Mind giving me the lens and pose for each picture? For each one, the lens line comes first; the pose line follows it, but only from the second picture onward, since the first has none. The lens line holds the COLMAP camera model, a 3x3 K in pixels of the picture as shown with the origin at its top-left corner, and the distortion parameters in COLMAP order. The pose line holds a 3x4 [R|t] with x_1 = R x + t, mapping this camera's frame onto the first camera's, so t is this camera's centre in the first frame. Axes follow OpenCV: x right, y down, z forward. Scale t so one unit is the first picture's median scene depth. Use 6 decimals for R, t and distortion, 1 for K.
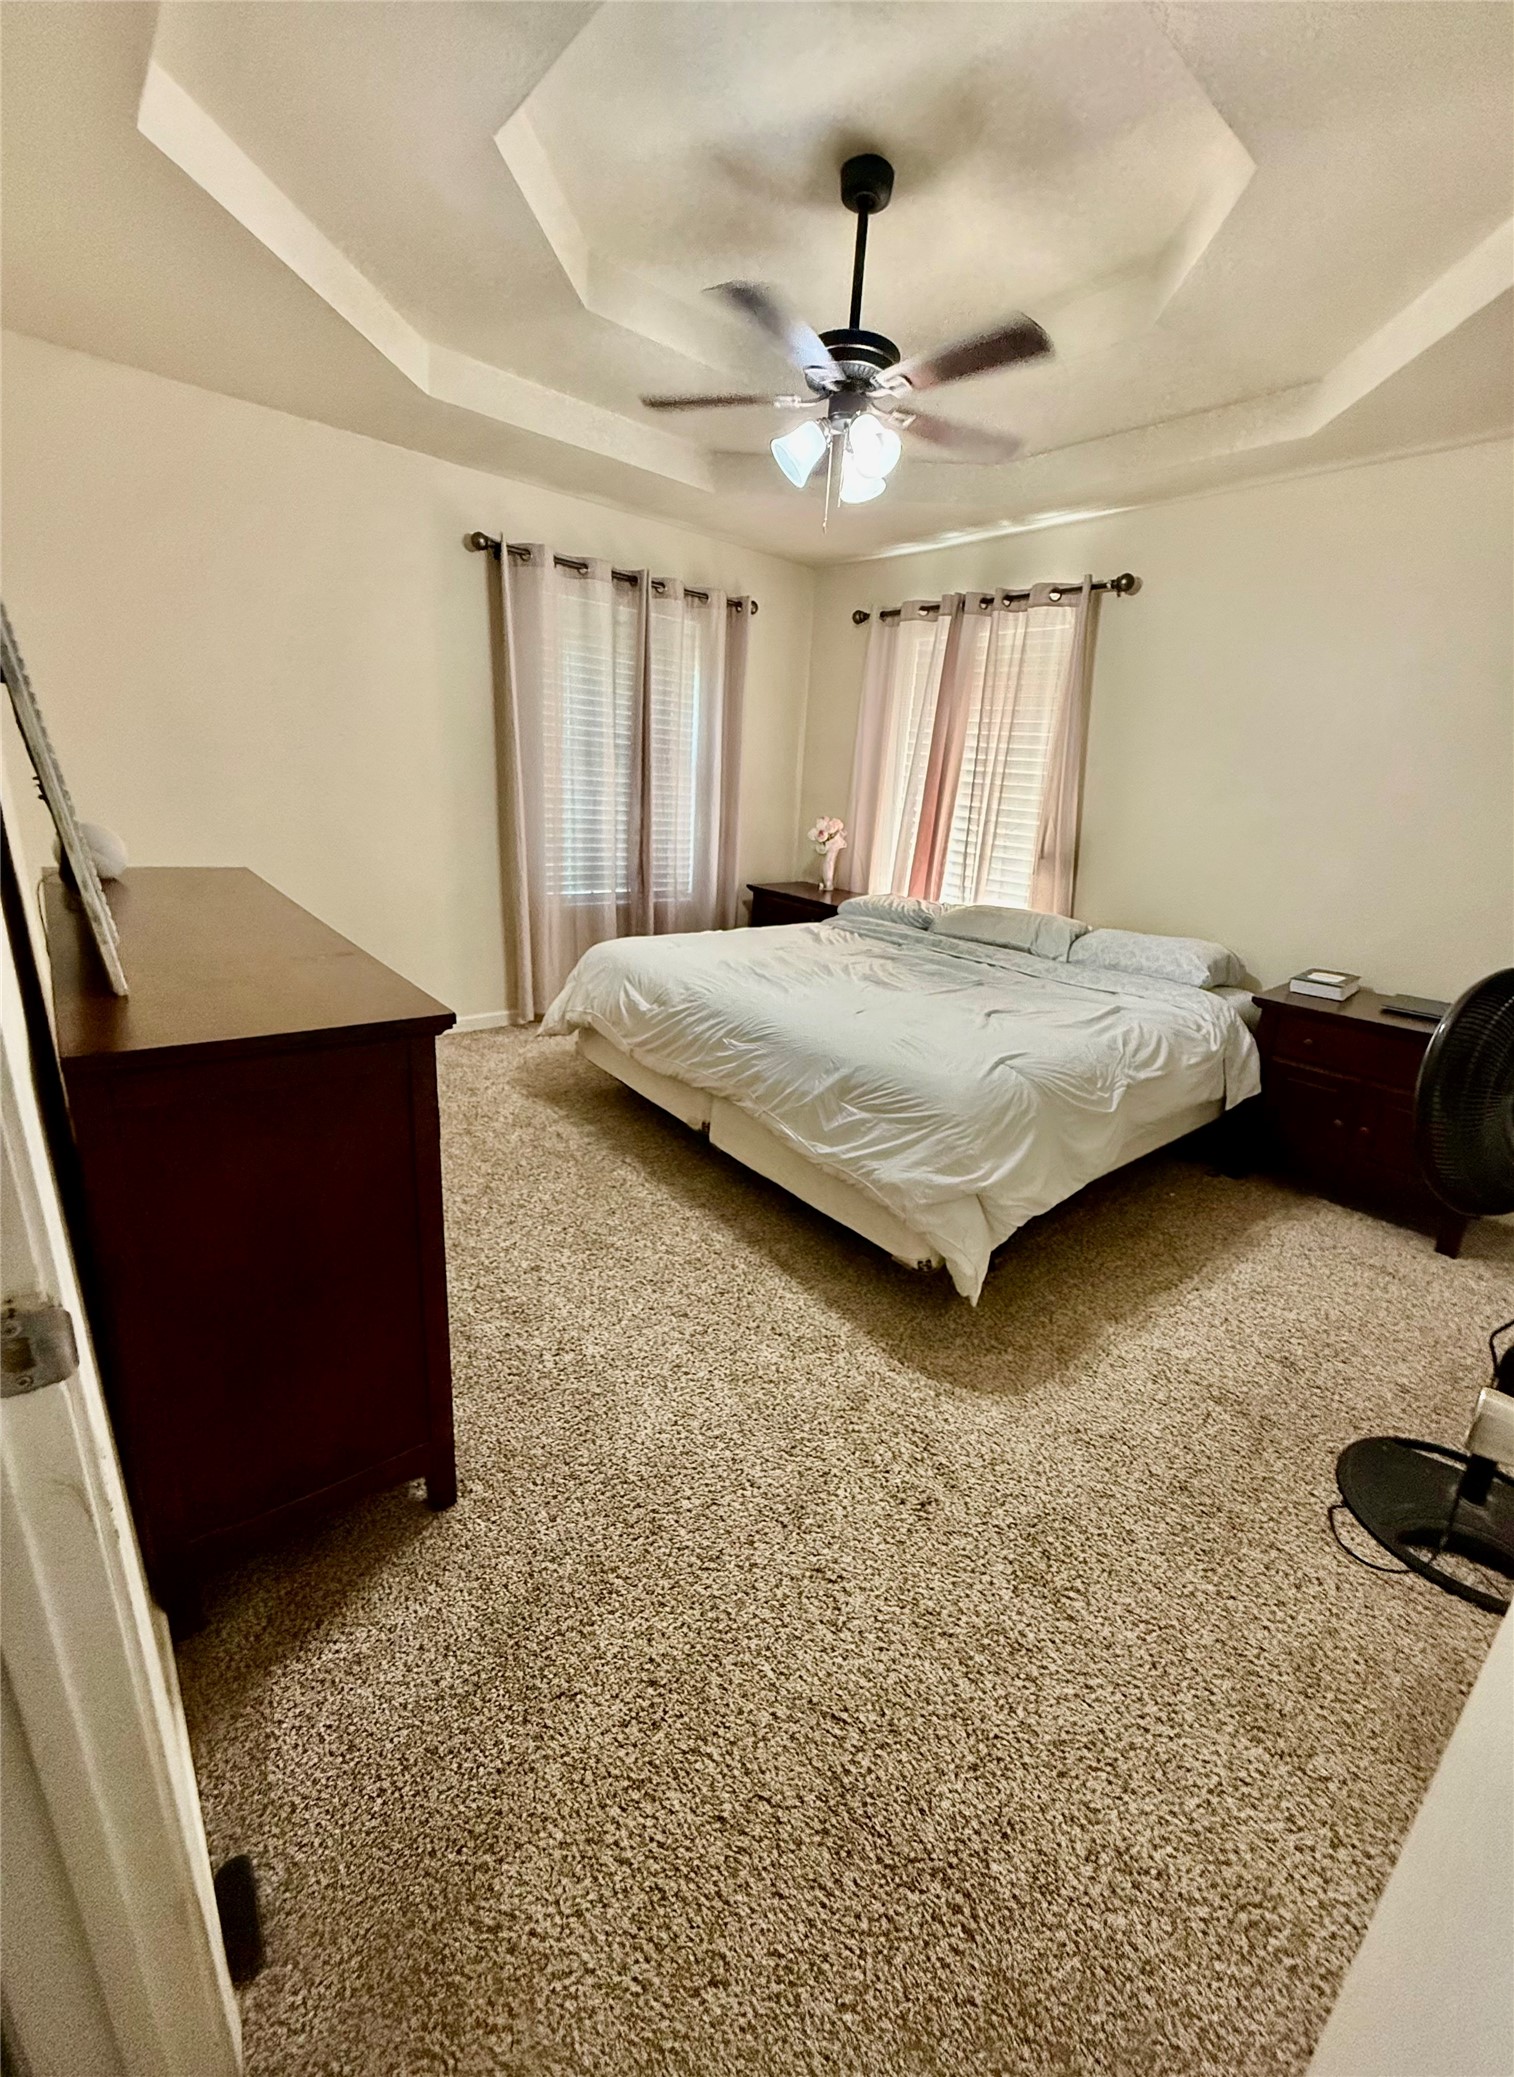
lens RADIAL K [[829.0, 0, 757.0], [0, 829.0, 1038.5], [0, 0, 1]] dist [0.000064, -0.000052]
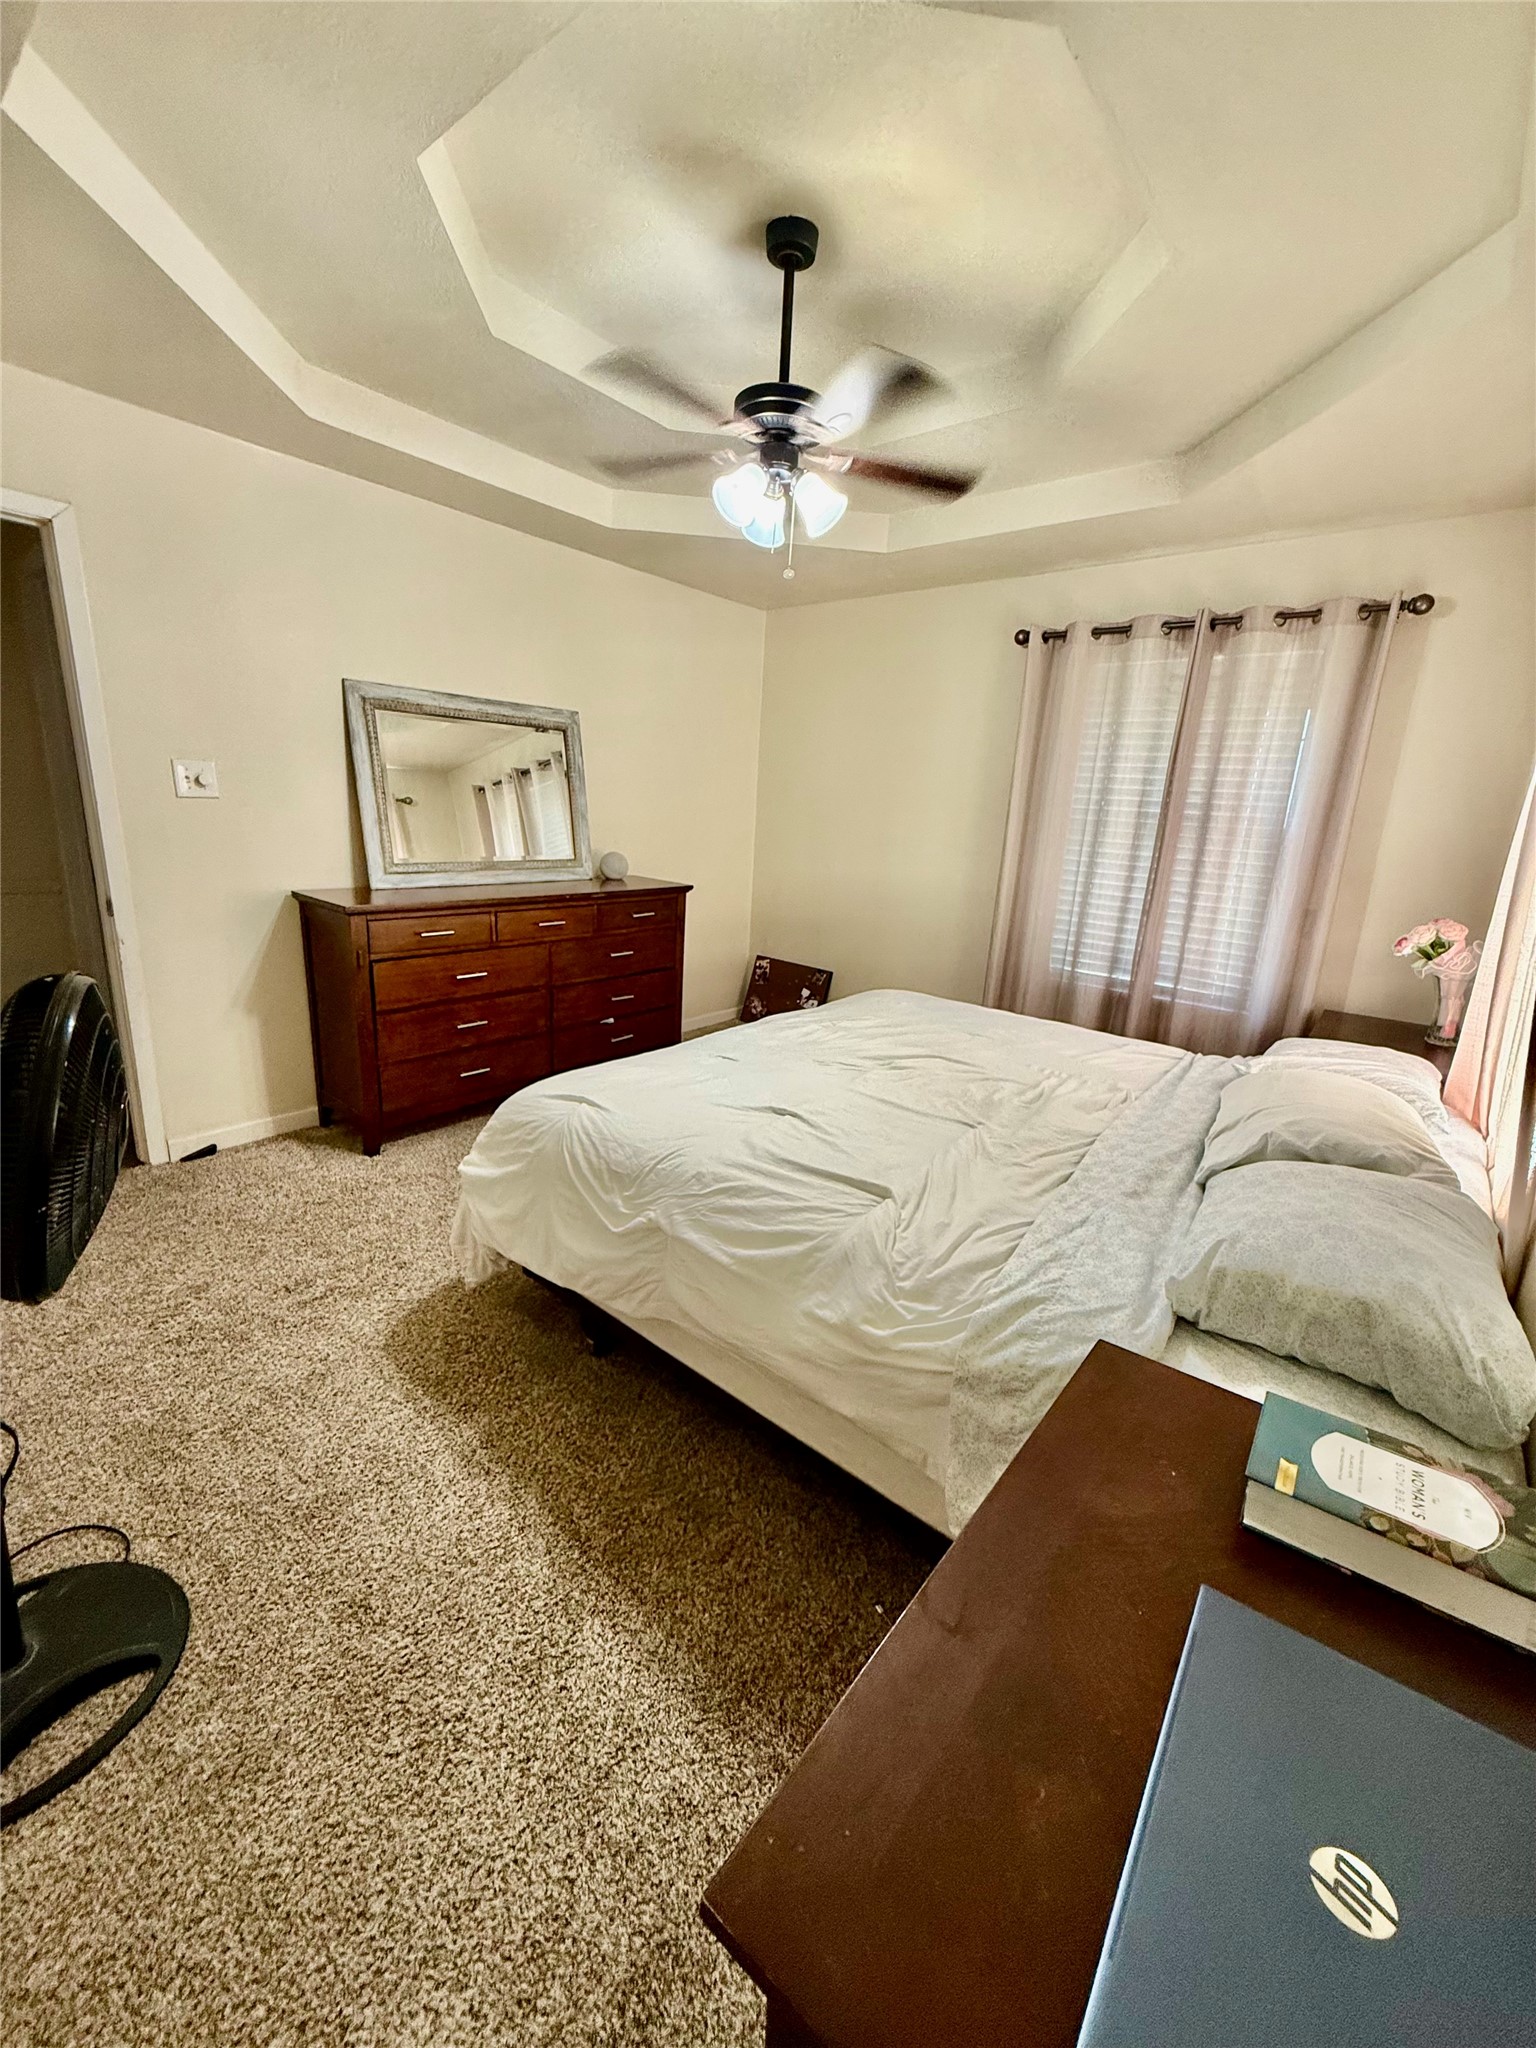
lens RADIAL K [[802.8, 0, 771.4], [0, 802.8, 1019.3], [0, 0, 1]] dist [-0.000020, 0.000021]
pose [[0.179677, 0.194173, -0.964372, 1.166876], [-0.337248, 0.933075, 0.125037, -0.237385], [0.924110, 0.302766, 0.233137, 0.954832]]
